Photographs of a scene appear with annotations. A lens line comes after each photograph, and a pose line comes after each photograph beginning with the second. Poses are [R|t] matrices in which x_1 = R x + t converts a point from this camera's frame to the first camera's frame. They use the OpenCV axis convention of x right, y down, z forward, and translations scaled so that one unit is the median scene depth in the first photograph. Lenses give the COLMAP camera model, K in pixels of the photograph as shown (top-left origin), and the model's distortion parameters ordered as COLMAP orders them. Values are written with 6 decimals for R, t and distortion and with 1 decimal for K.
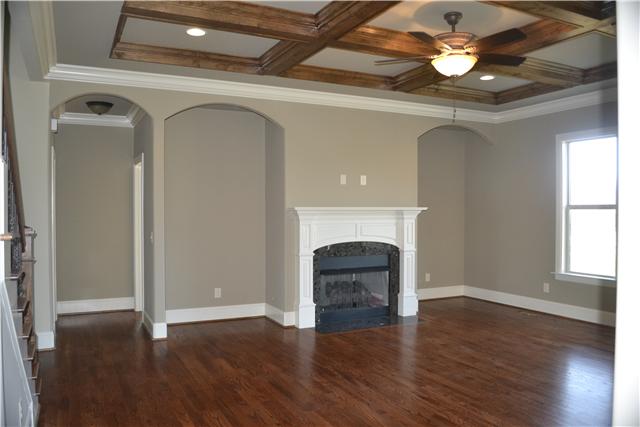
lens RADIAL K [[508.1, 0, 320.0], [0, 508.1, 213.5], [0, 0, 1]] dist [-0.045999, -0.003014]
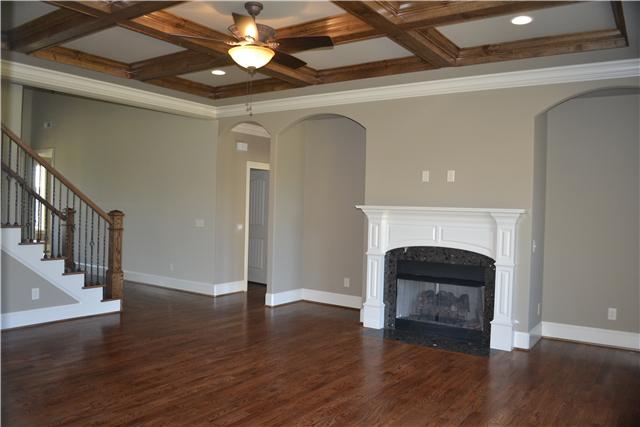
lens RADIAL K [[508.1, 0, 320.0], [0, 508.1, 213.5], [0, 0, 1]] dist [-0.045999, -0.003014]
pose [[0.480344, 0.030362, -0.876555, 0.793954], [-0.031646, 0.999350, 0.017274, -0.010980], [0.876509, 0.019442, 0.480992, 0.432395]]
